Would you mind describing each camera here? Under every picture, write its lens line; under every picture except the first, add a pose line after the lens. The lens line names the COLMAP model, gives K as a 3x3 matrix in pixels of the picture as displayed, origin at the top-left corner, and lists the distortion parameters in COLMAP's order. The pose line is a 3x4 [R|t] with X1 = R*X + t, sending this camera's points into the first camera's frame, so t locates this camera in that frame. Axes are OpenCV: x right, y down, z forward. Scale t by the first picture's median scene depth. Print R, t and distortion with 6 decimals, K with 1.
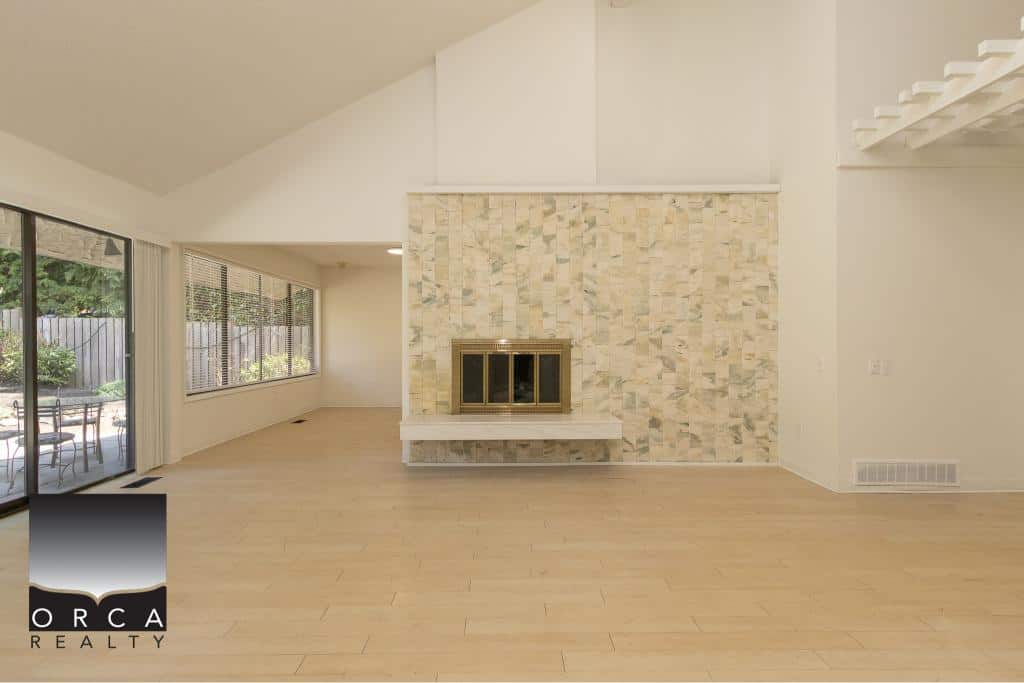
lens RADIAL K [[460.6, 0, 508.3], [0, 460.6, 345.5], [0, 0, 1]] dist [0.002460, -0.000402]
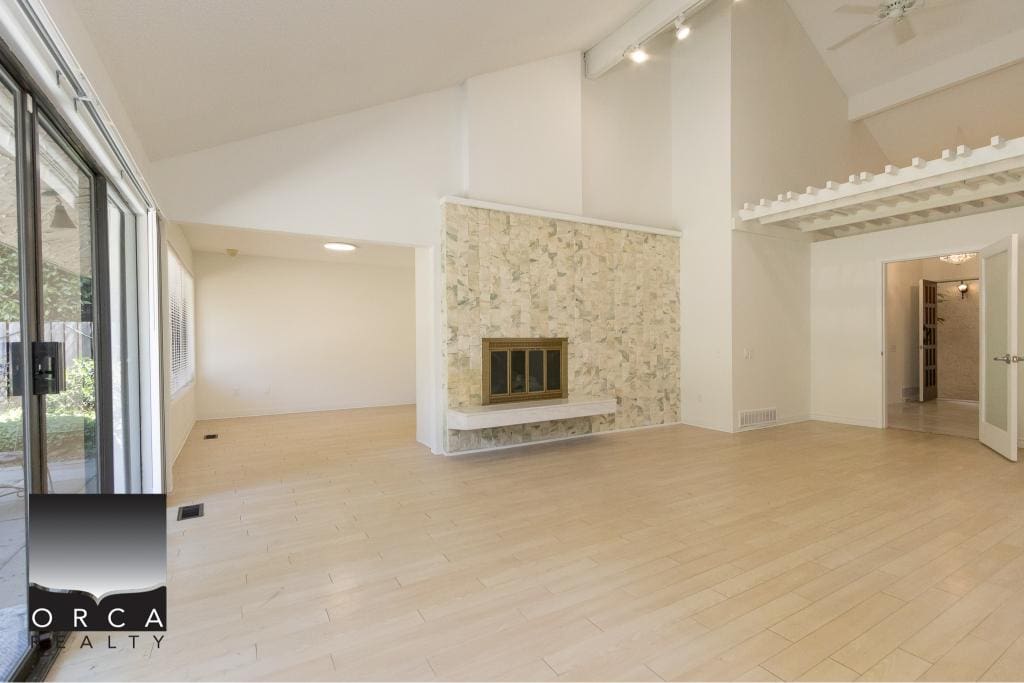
lens RADIAL K [[460.6, 0, 506.1], [0, 460.6, 344.9], [0, 0, 1]] dist [0.002460, -0.000402]
pose [[0.870463, -0.011018, 0.492111, -0.621866], [0.010497, 0.999938, 0.003821, -0.000985], [-0.492122, 0.001840, 0.870524, -0.003340]]
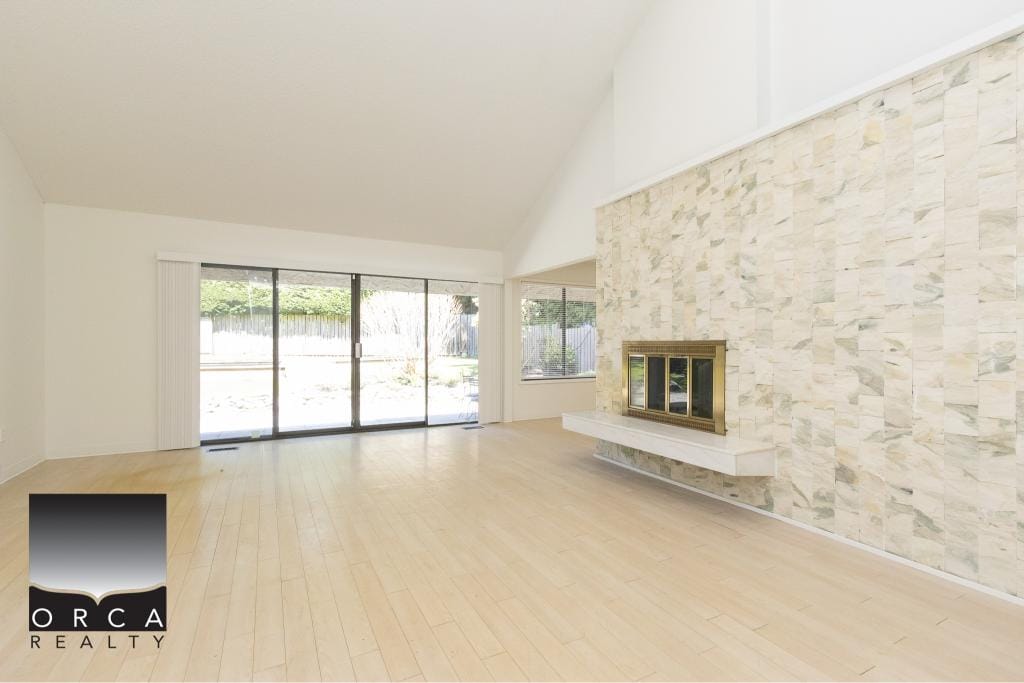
lens RADIAL K [[460.6, 0, 510.0], [0, 460.6, 345.3], [0, 0, 1]] dist [0.002460, -0.000402]
pose [[0.455516, 0.002368, -0.890224, 0.667798], [-0.008108, 0.999966, -0.001489, -0.001286], [0.890191, 0.007896, 0.455520, 0.314846]]
